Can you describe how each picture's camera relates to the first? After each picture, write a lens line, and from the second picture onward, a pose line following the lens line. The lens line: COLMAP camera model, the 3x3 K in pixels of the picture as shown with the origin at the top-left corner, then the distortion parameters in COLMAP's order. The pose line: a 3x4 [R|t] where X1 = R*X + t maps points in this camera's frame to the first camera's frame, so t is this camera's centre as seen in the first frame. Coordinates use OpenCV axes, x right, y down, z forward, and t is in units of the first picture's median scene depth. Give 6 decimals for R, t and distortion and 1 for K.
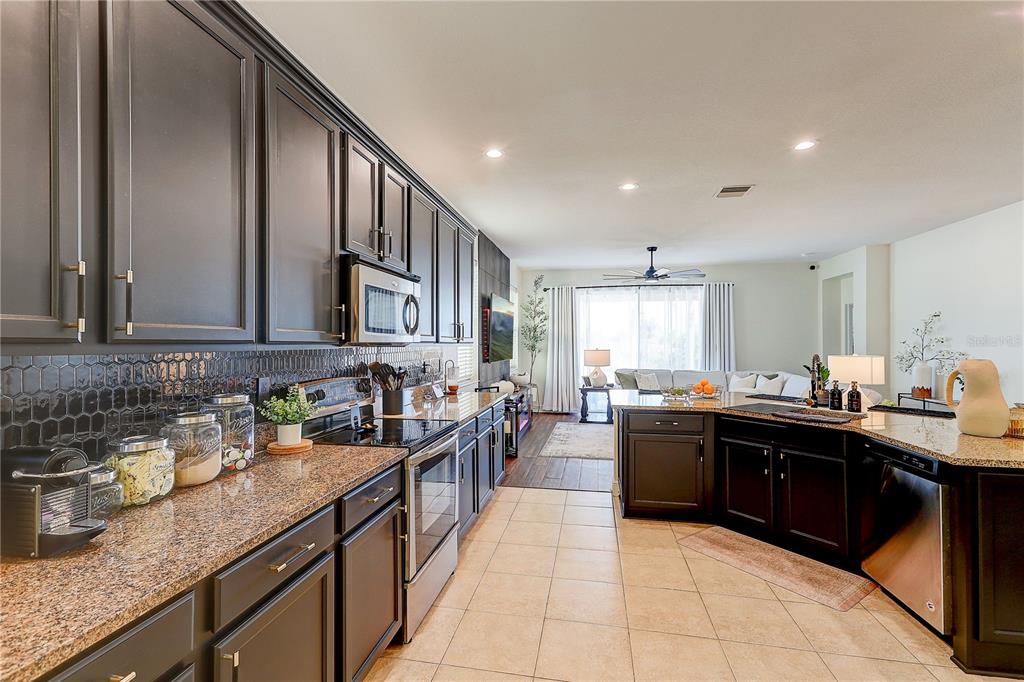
lens RADIAL K [[458.7, 0, 511.0], [0, 458.7, 343.2], [0, 0, 1]] dist [0.005591, 0.002803]
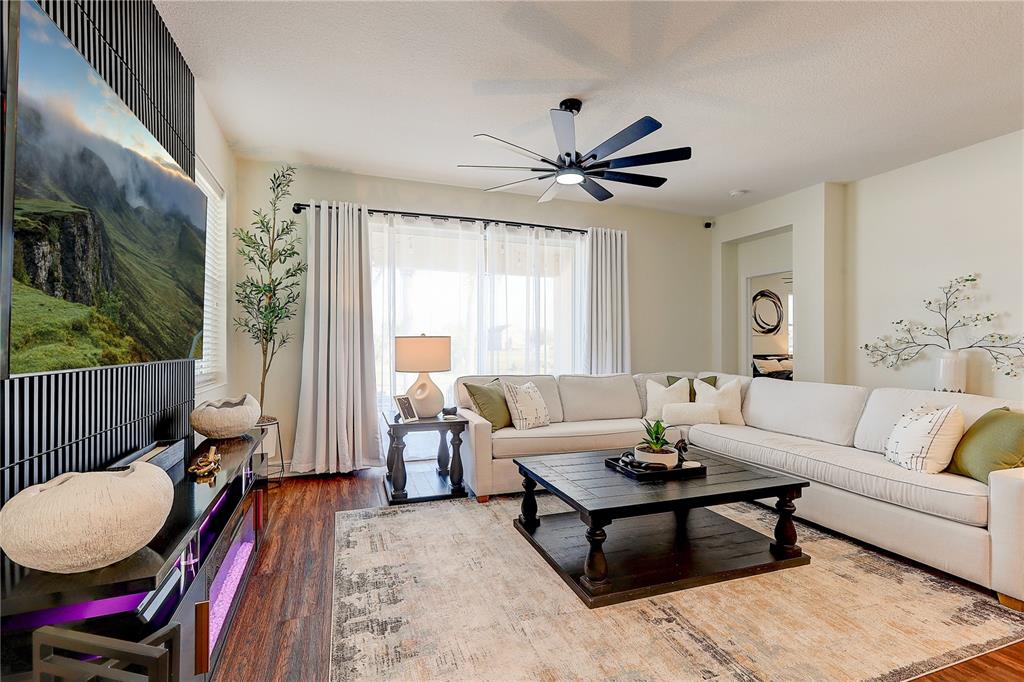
lens RADIAL K [[459.0, 0, 509.4], [0, 459.0, 343.8], [0, 0, 1]] dist [0.003980, 0.004362]
pose [[0.858839, 0.001068, 0.512245, 0.024239], [0.000556, 0.999995, -0.003017, 0.023294], [-0.512246, 0.002876, 0.858834, 0.567642]]
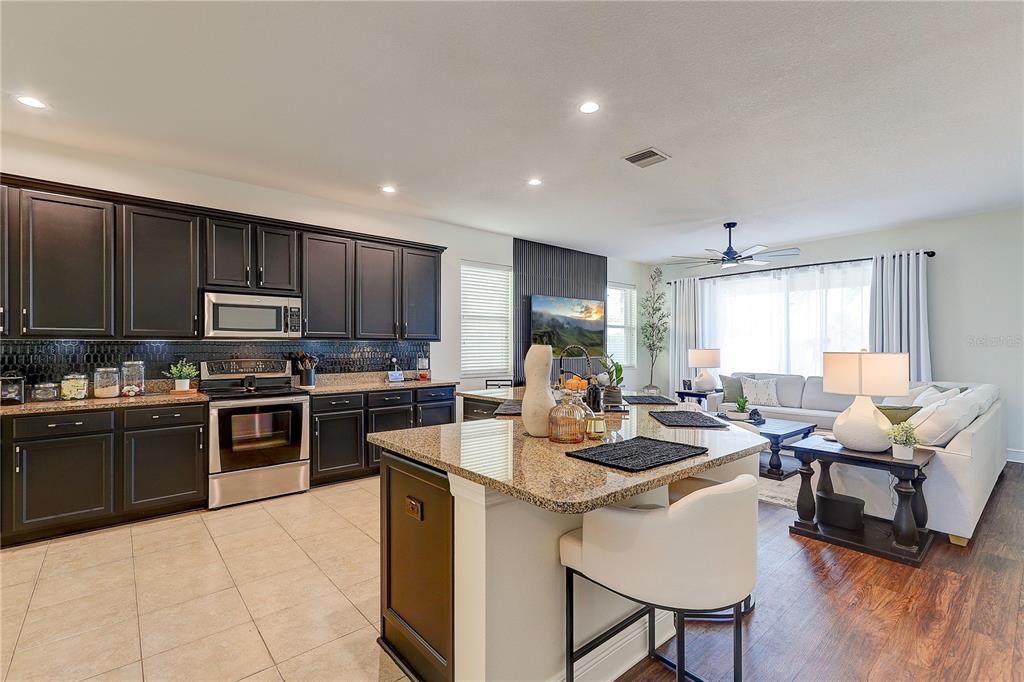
lens RADIAL K [[459.0, 0, 506.1], [0, 459.0, 345.1], [0, 0, 1]] dist [0.003980, 0.004362]
pose [[0.774221, -0.003098, -0.632908, 0.455649], [0.000621, 0.999991, -0.004134, 0.010579], [0.632915, 0.002807, 0.774216, 0.095624]]
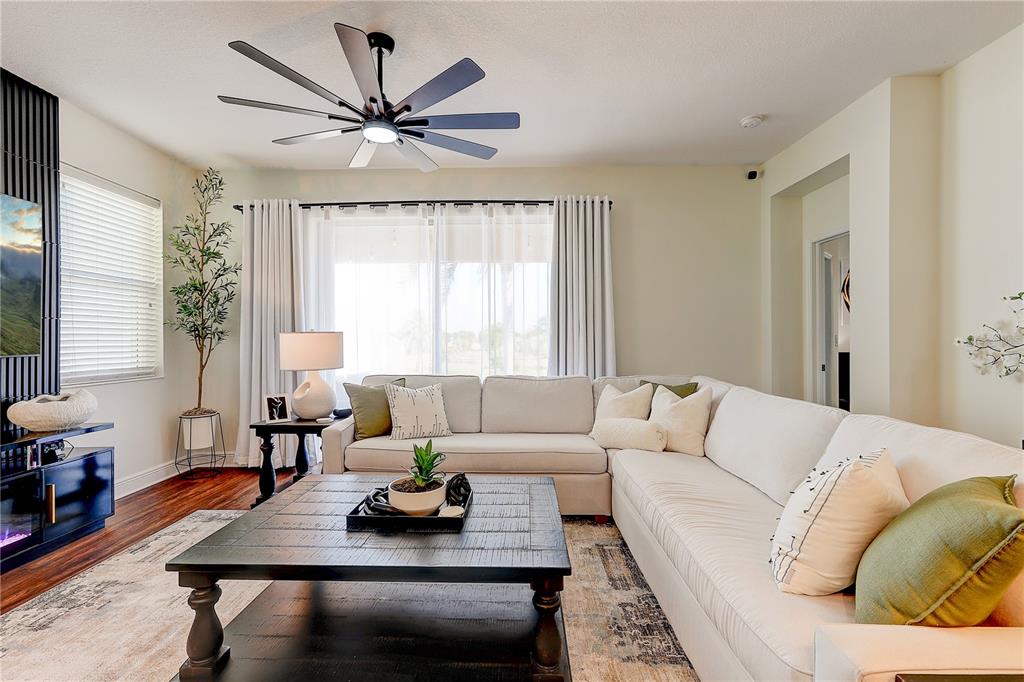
lens RADIAL K [[459.0, 0, 507.8], [0, 459.0, 339.0], [0, 0, 1]] dist [0.003980, 0.004362]
pose [[0.986549, -0.006155, 0.163347, 0.305328], [0.006828, 0.999970, -0.003561, 0.023608], [-0.163320, 0.004628, 0.986562, 0.551722]]
